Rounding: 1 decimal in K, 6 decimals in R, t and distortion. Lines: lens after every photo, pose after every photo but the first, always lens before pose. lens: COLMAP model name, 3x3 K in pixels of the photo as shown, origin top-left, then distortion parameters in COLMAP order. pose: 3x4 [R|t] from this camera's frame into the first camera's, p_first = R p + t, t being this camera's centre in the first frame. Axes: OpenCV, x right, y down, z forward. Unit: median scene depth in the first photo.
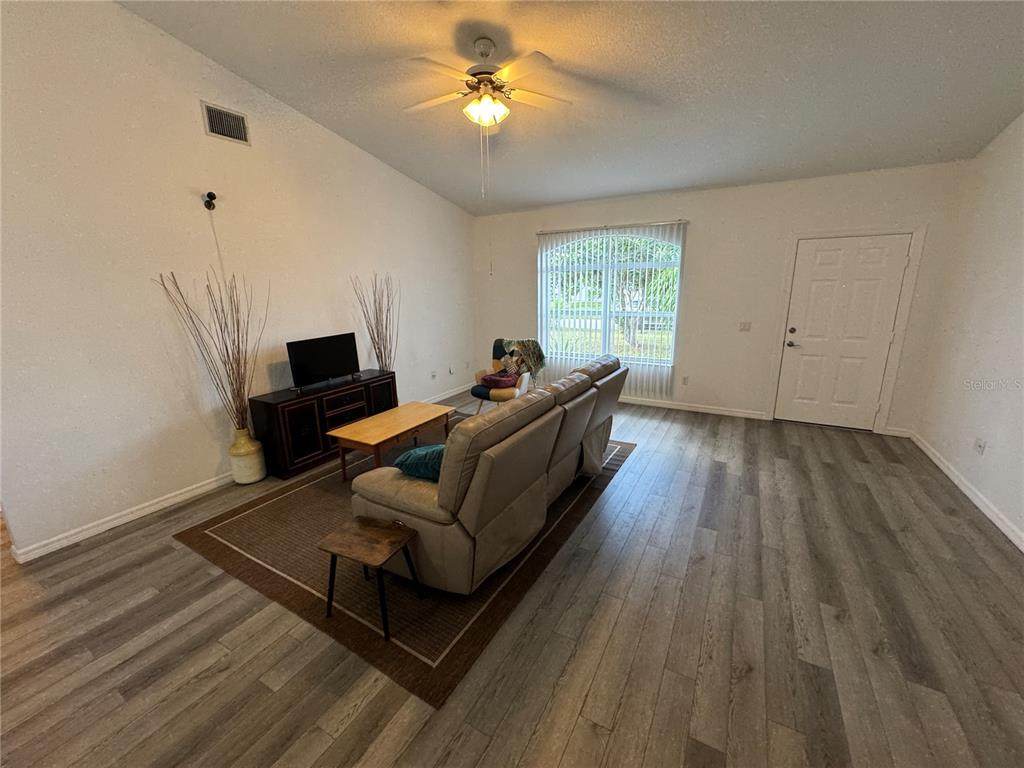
lens RADIAL K [[408.3, 0, 510.4], [0, 408.3, 381.2], [0, 0, 1]] dist [-0.001957, 0.000701]
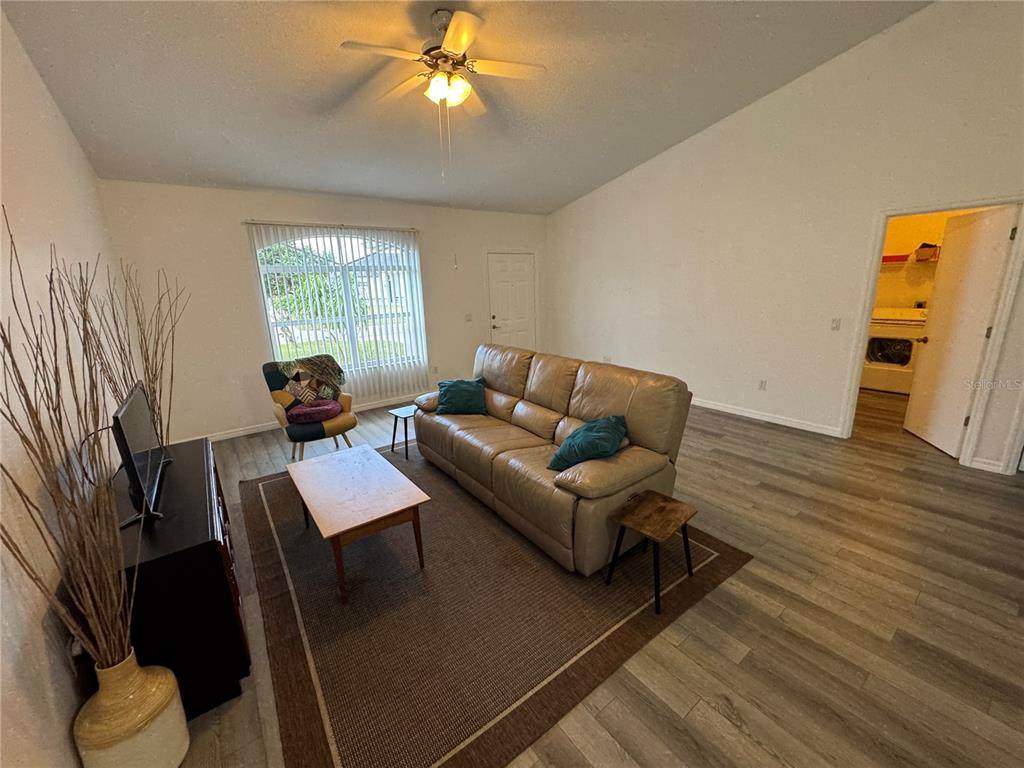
lens RADIAL K [[408.3, 0, 510.9], [0, 408.3, 384.0], [0, 0, 1]] dist [-0.001957, 0.000701]
pose [[0.404996, -0.216805, 0.888242, -1.021837], [0.238822, 0.962838, 0.126121, -0.112853], [-0.882577, 0.161053, 0.441723, 0.614970]]
